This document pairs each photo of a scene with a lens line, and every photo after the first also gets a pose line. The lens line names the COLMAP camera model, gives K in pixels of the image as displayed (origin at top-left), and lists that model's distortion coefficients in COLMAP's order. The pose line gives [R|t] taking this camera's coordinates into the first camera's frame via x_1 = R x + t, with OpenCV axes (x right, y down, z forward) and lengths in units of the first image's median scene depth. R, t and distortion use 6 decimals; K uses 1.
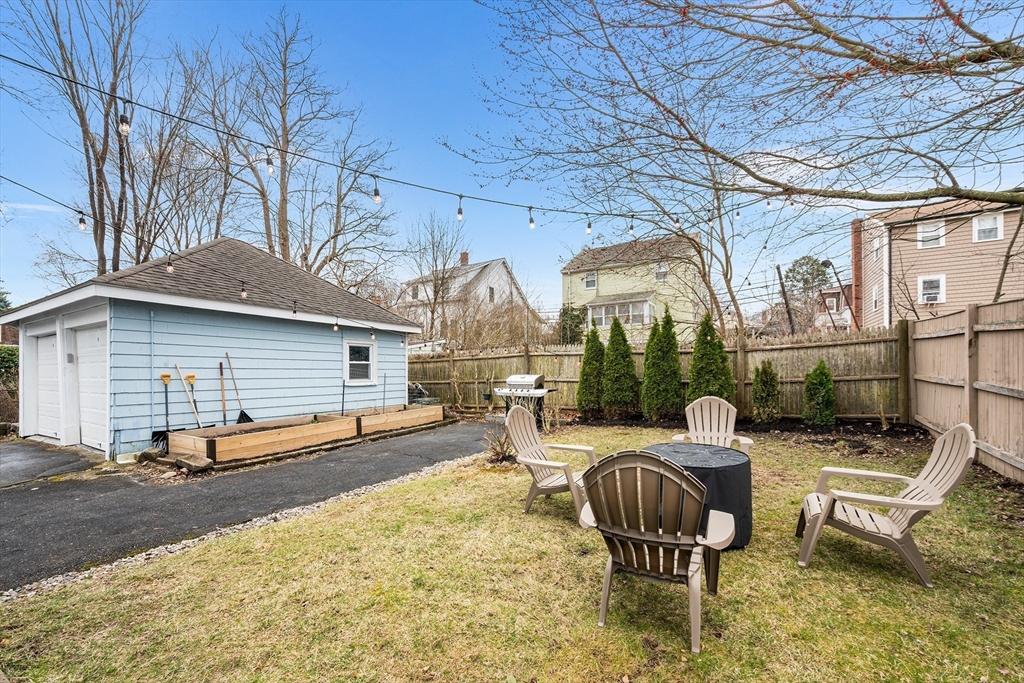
lens RADIAL K [[407.2, 0, 512.0], [0, 407.2, 369.4], [0, 0, 1]] dist [0.000108, -0.000001]
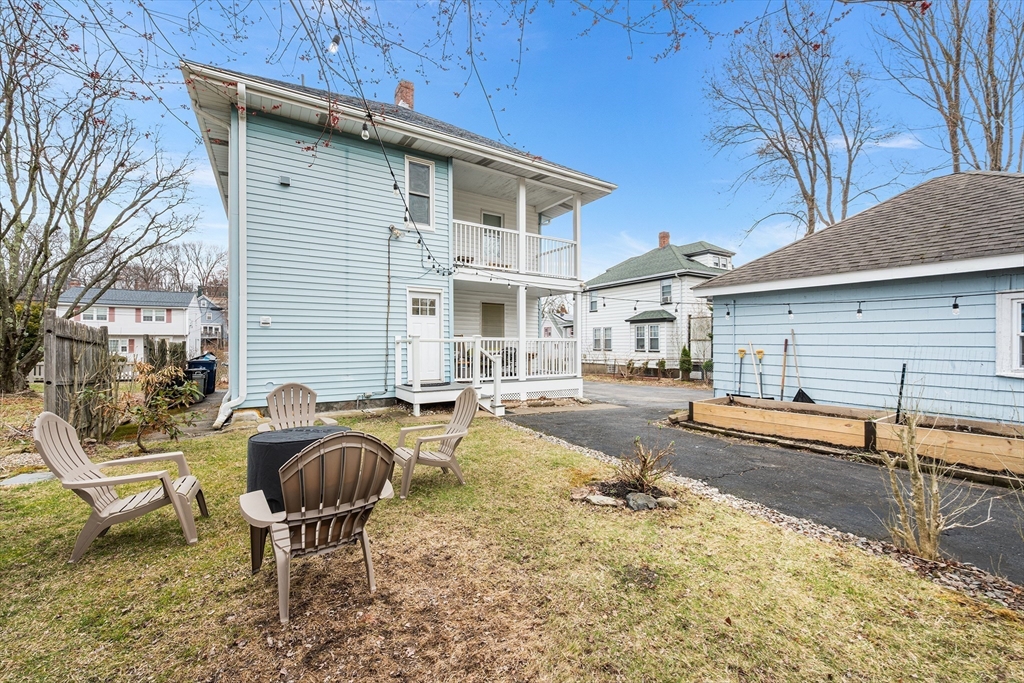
lens RADIAL K [[403.0, 0, 512.0], [0, 403.0, 341.5], [0, 0, 1]] dist [0.000000, -0.000022]
pose [[-0.455578, 0.006410, -0.890173, 0.498433], [0.010690, 0.999941, 0.001729, -0.019952], [0.890131, -0.008728, -0.455620, 0.840534]]
